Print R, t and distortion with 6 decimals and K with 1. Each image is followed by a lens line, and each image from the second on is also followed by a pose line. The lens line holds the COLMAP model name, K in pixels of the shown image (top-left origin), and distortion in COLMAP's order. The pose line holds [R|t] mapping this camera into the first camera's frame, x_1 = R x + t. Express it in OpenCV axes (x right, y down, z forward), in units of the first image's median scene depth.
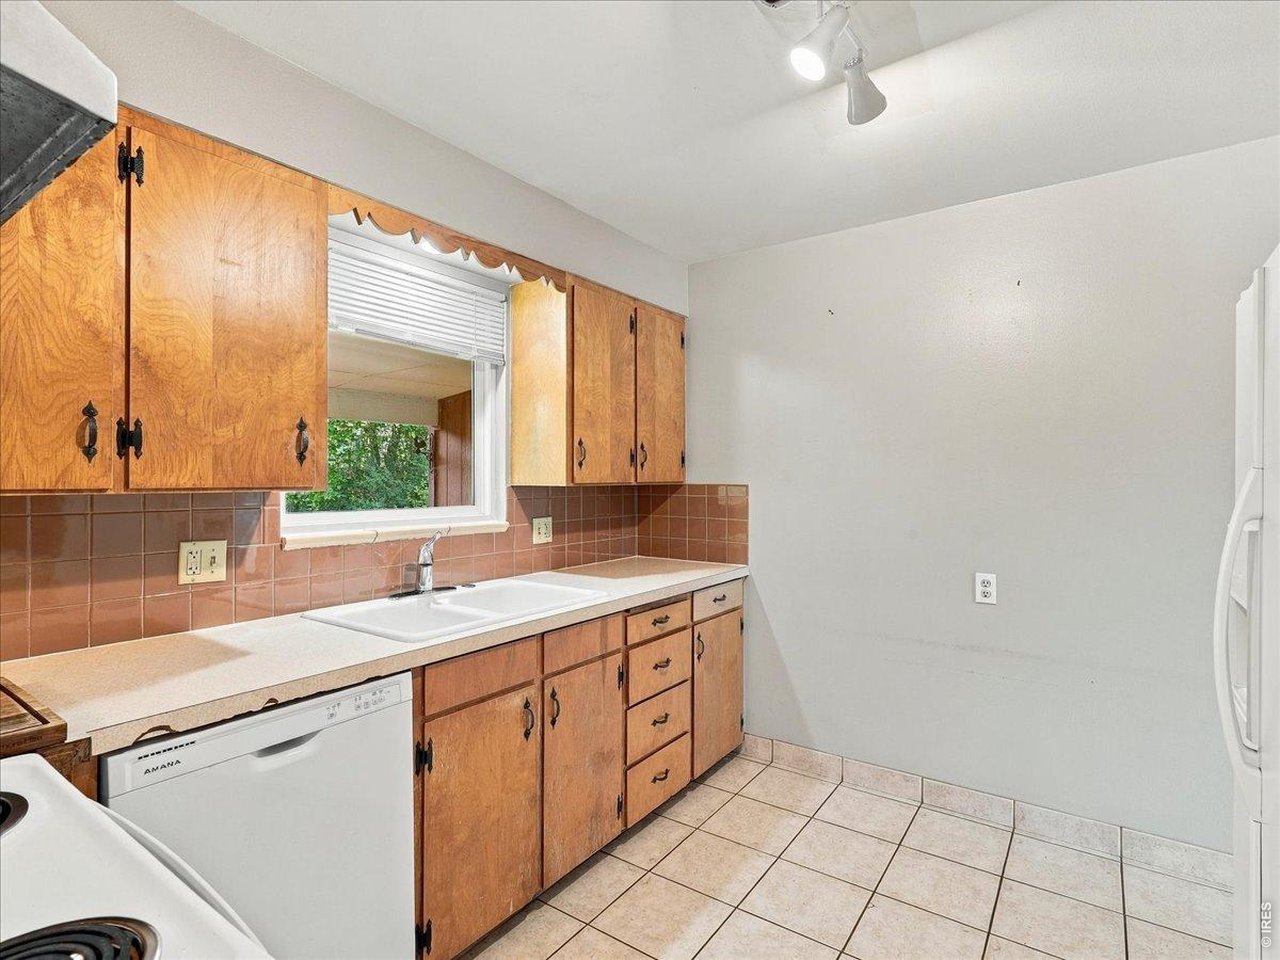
lens RADIAL K [[649.9, 0, 640.0], [0, 649.9, 480.0], [0, 0, 1]] dist [-0.001443, 0.000266]
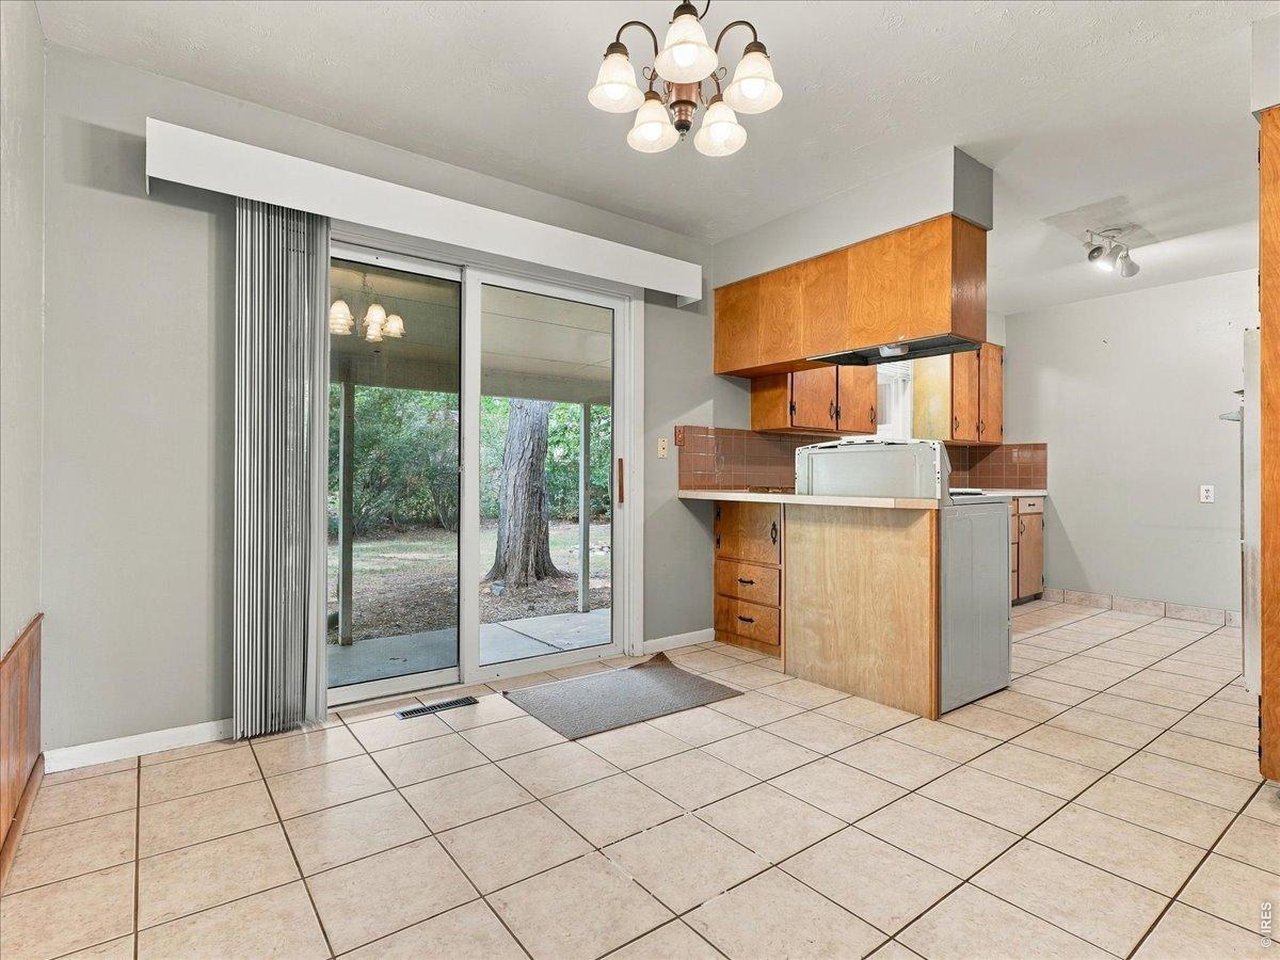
lens RADIAL K [[649.9, 0, 640.0], [0, 649.9, 480.0], [0, 0, 1]] dist [-0.001443, 0.000266]
pose [[0.952559, 0.004791, -0.304315, -0.372681], [-0.006319, 0.999972, -0.004037, 0.130585], [0.304287, 0.005769, 0.952563, -1.065176]]
